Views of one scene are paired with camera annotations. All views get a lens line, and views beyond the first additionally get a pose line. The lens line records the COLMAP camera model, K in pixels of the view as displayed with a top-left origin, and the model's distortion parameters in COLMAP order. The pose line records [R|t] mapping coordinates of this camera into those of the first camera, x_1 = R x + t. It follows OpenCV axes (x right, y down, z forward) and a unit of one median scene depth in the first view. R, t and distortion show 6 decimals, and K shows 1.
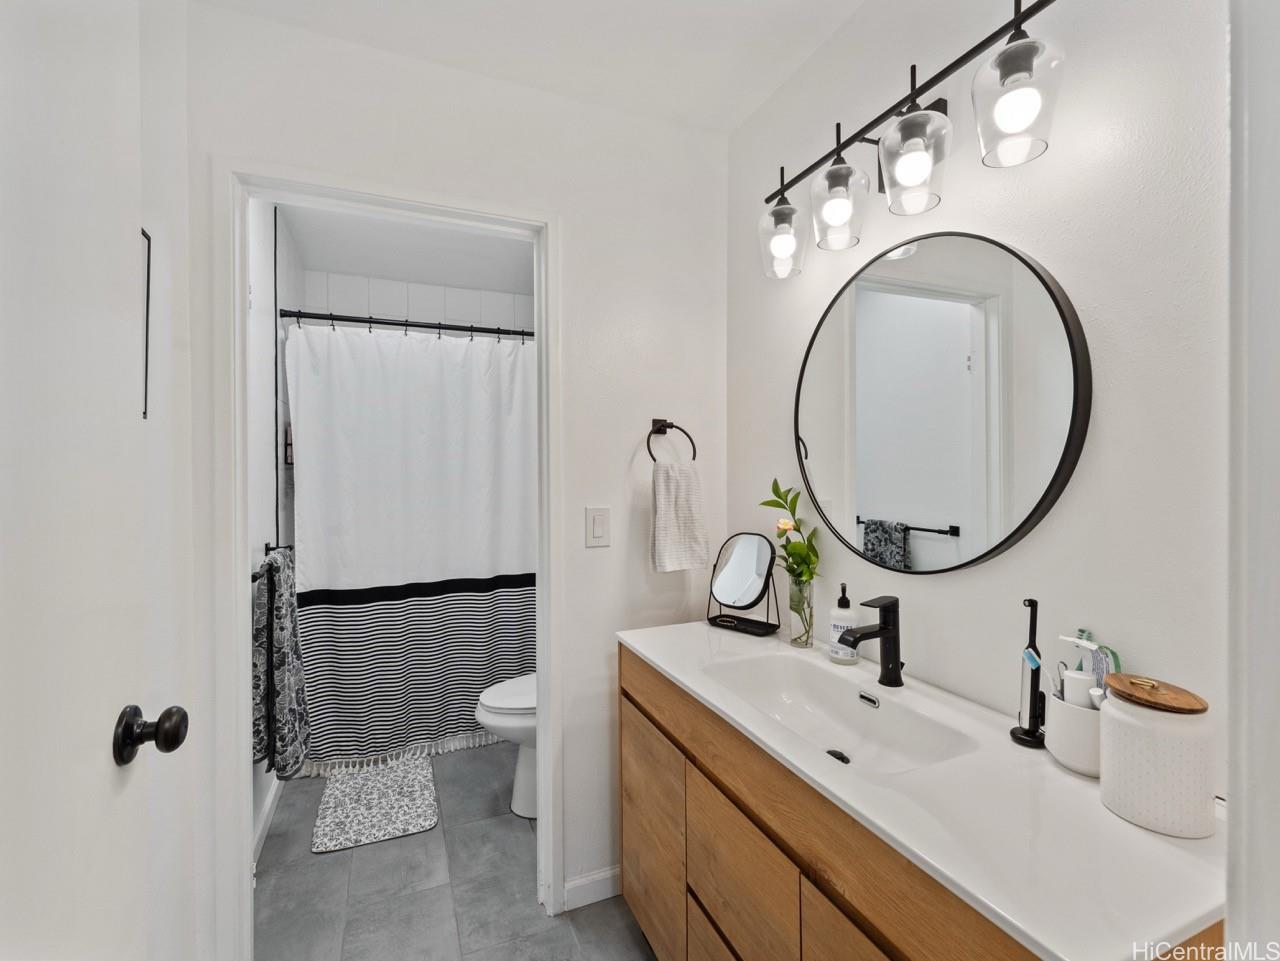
lens RADIAL K [[582.4, 0, 644.0], [0, 582.4, 478.4], [0, 0, 1]] dist [-0.000134, -0.000094]
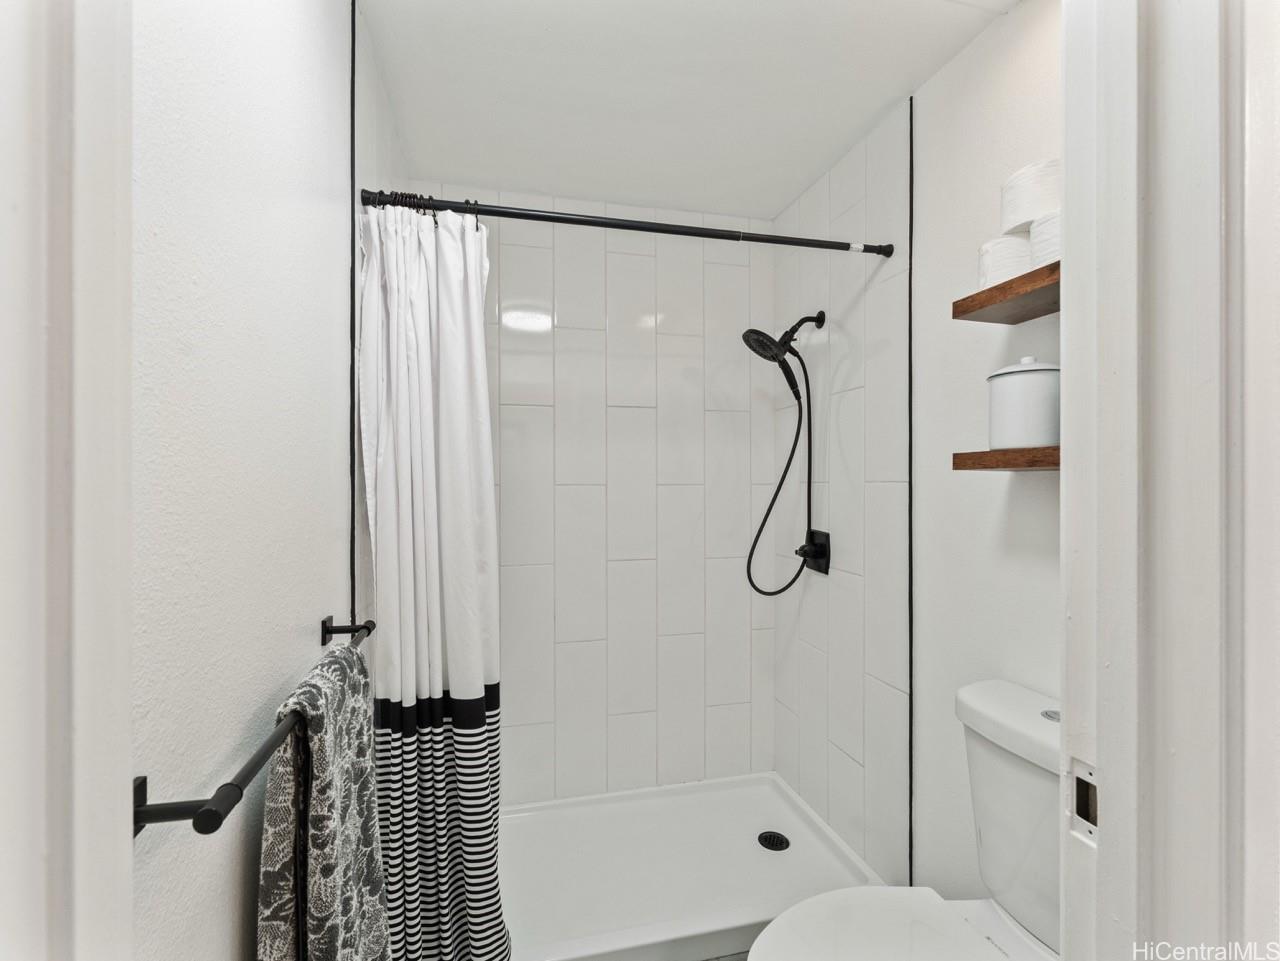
lens RADIAL K [[582.4, 0, 636.2], [0, 582.4, 483.5], [0, 0, 1]] dist [-0.000134, -0.000094]
pose [[0.985292, 0.001073, -0.170873, -0.346869], [-0.002898, 0.999941, -0.010433, -0.003039], [0.170852, 0.010775, 0.985238, 0.642572]]
